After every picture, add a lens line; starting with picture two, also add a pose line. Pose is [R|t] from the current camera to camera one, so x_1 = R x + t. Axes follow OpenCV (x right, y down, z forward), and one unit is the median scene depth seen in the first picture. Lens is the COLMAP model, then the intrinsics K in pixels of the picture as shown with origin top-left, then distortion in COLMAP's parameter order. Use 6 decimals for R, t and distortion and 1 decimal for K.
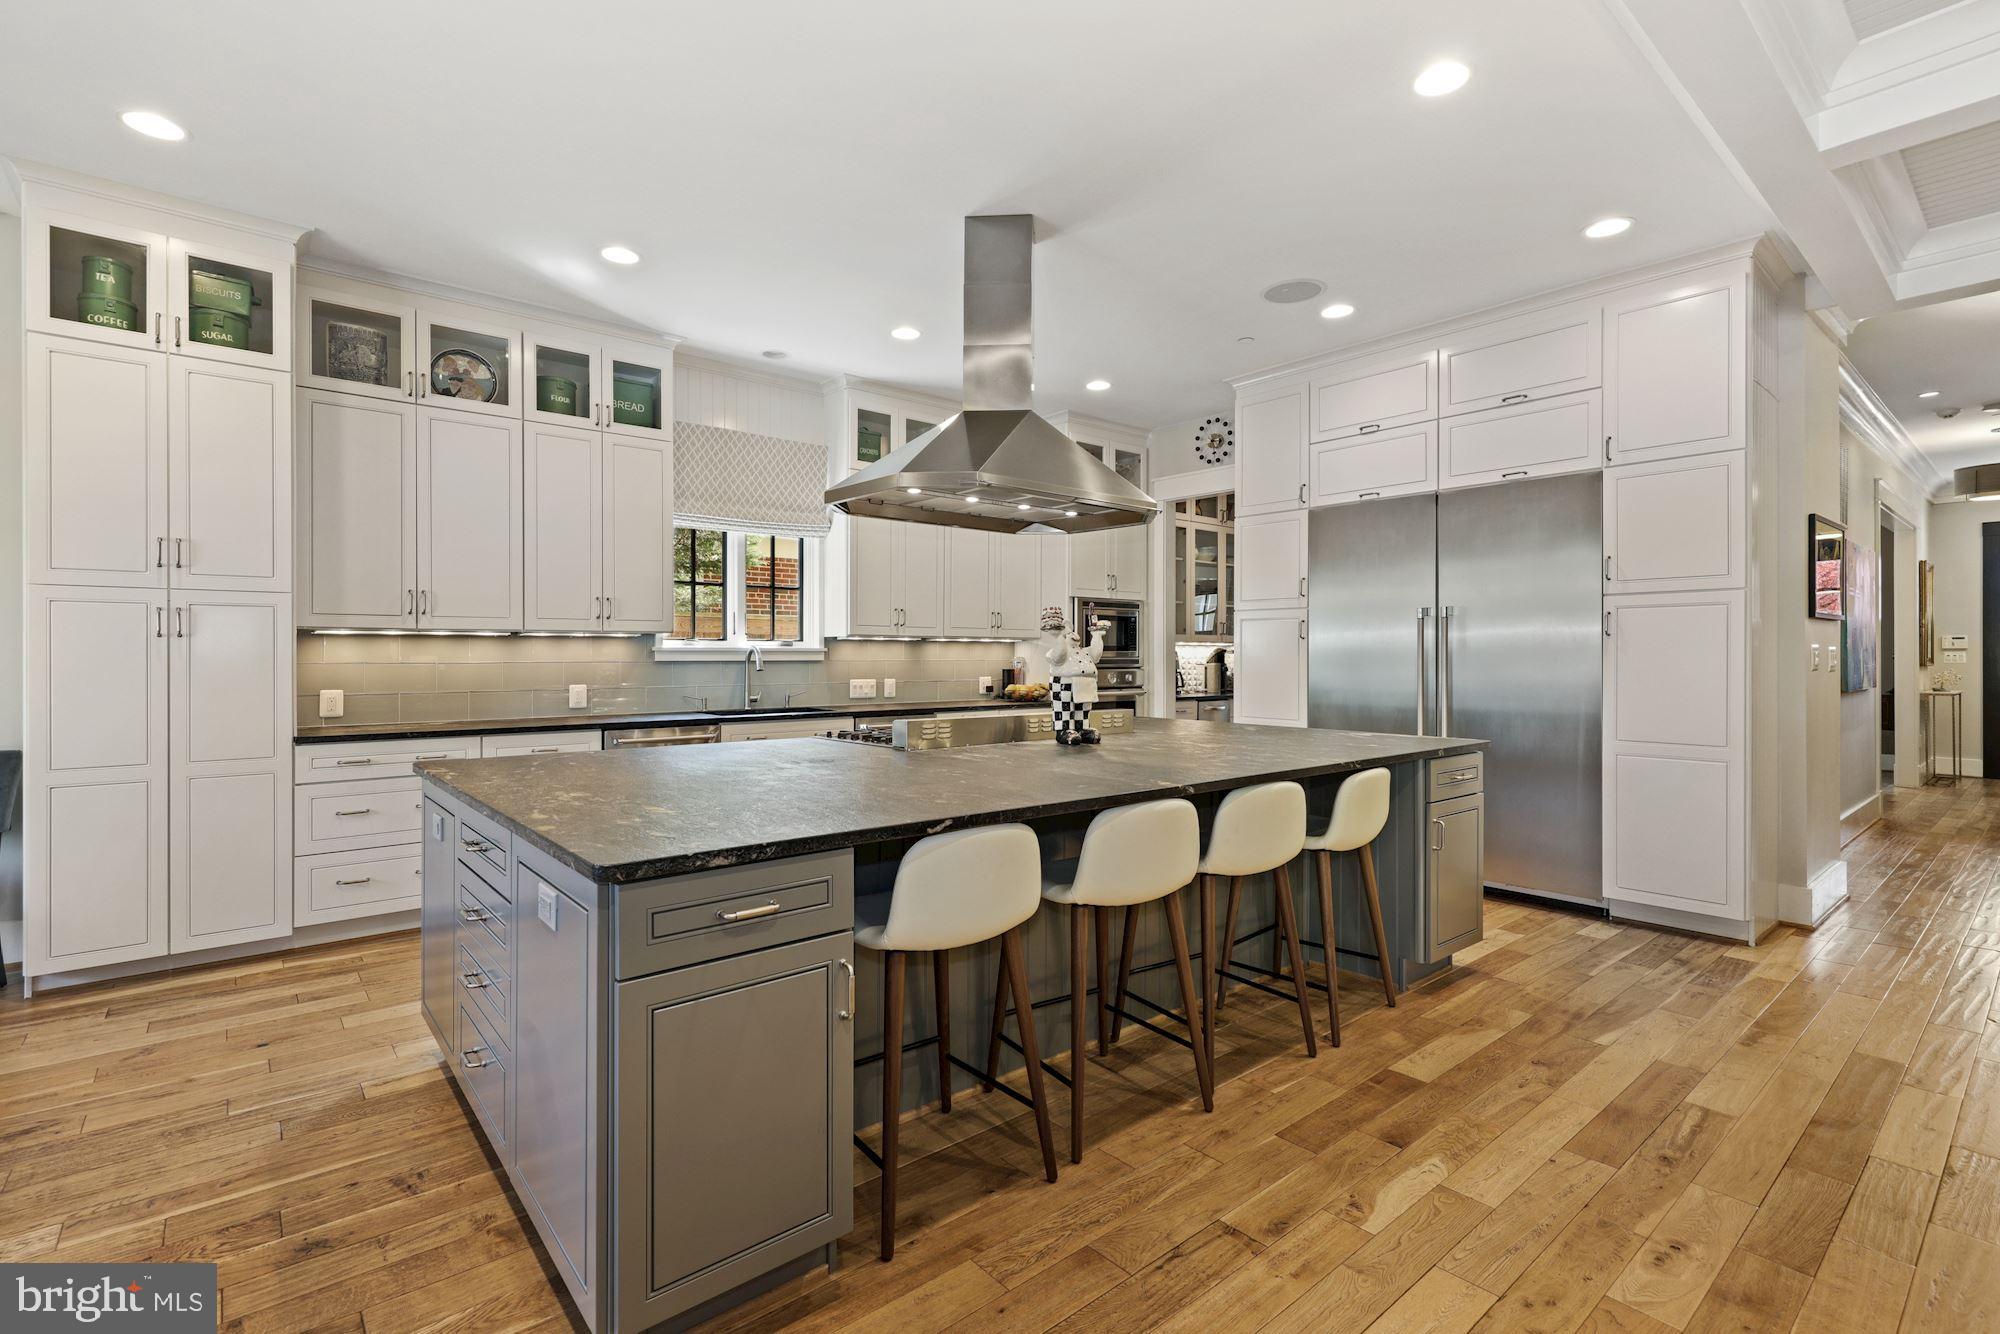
lens RADIAL K [[913.8, 0, 1000.4], [0, 913.8, 657.7], [0, 0, 1]] dist [0.011346, -0.000682]
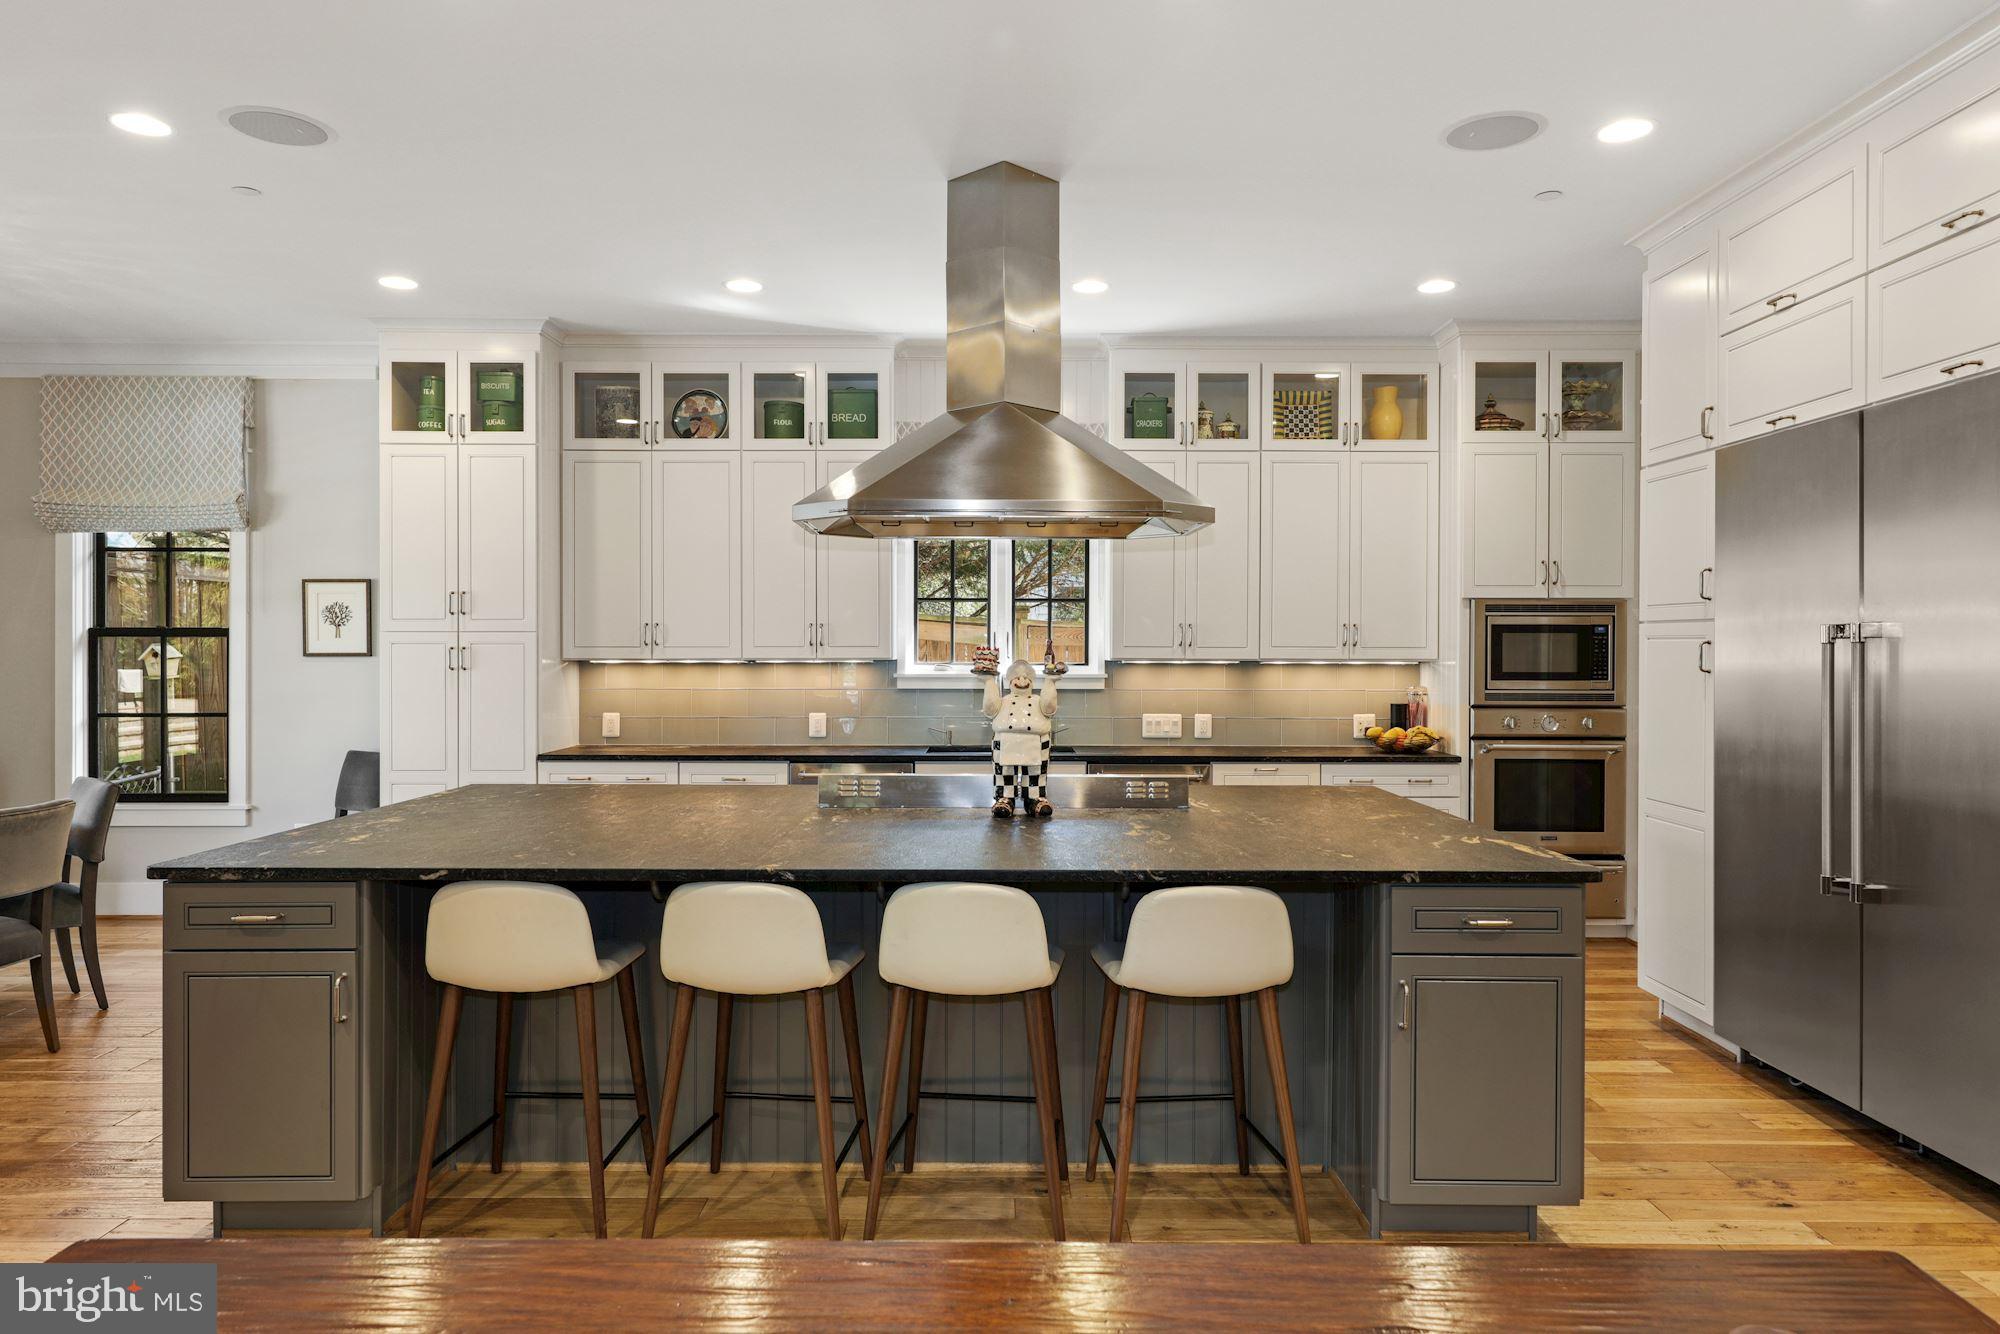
lens RADIAL K [[1294.8, 0, 1004.6], [0, 1294.8, 660.9], [0, 0, 1]] dist [0.028980, -0.001094]
pose [[0.766581, 0.007262, -0.642107, 0.626348], [-0.004307, 0.999972, 0.006167, -0.038219], [0.642133, -0.001962, 0.766591, 0.092488]]
